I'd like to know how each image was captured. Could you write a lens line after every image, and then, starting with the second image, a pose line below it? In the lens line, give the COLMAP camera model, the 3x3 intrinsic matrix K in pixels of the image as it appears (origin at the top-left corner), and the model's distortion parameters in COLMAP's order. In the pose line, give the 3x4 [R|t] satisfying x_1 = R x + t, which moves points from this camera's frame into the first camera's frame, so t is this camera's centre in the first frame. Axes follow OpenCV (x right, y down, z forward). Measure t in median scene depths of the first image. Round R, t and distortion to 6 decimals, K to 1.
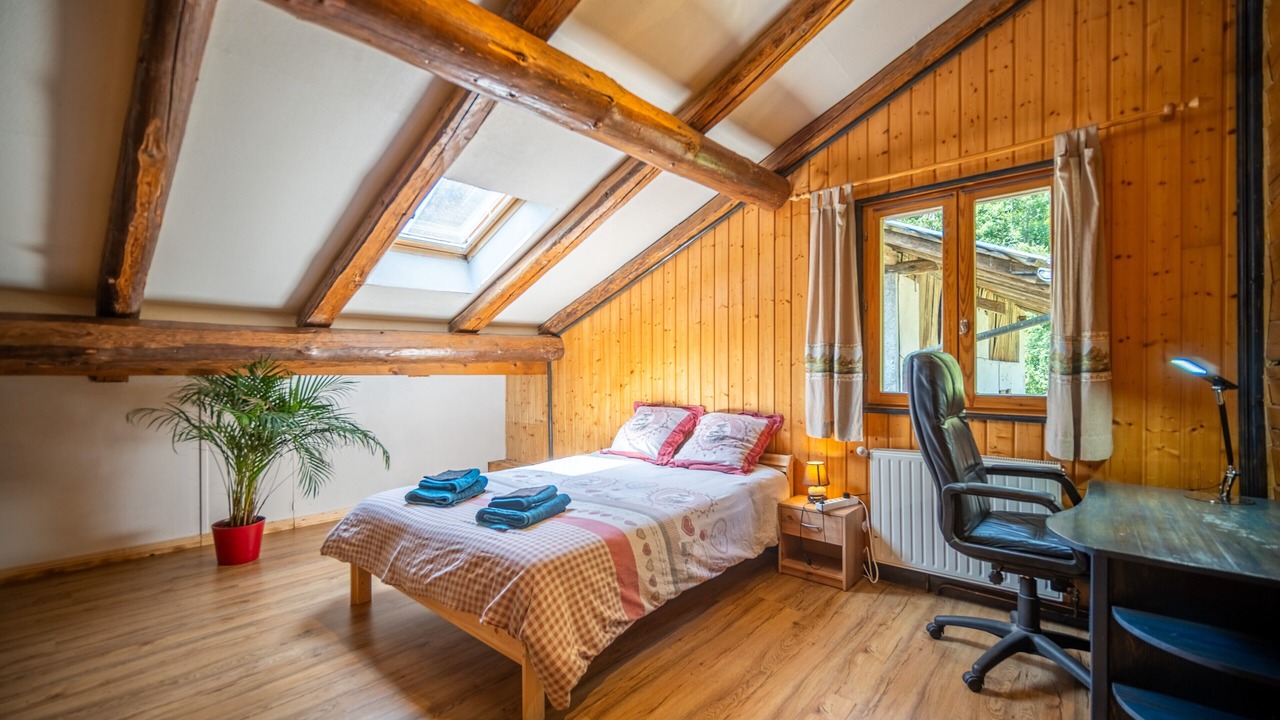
lens RADIAL K [[513.3, 0, 640.3], [0, 513.3, 368.0], [0, 0, 1]] dist [-0.003393, 0.000013]
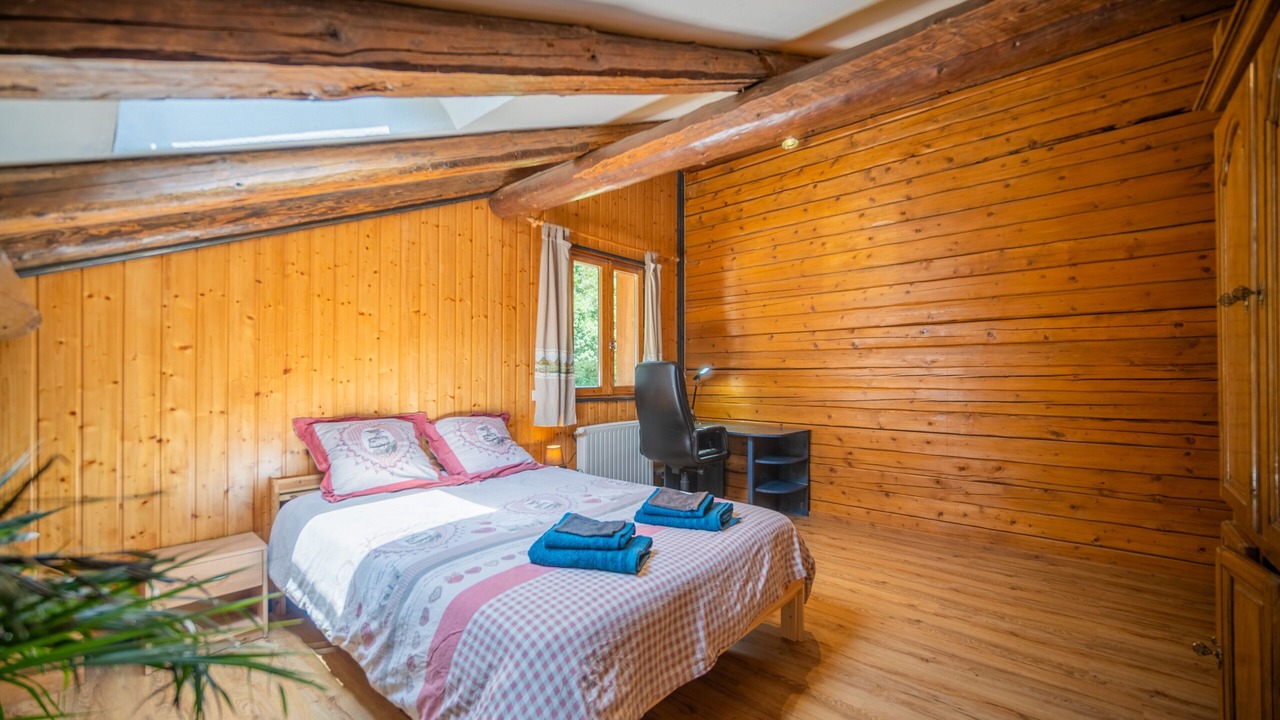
lens RADIAL K [[513.3, 0, 637.0], [0, 513.3, 367.8], [0, 0, 1]] dist [-0.003393, 0.000013]
pose [[0.005013, 0.008403, 0.999952, -1.299421], [-0.013226, 0.999878, -0.008336, 0.006787], [-0.999900, -0.013183, 0.005124, 1.170897]]
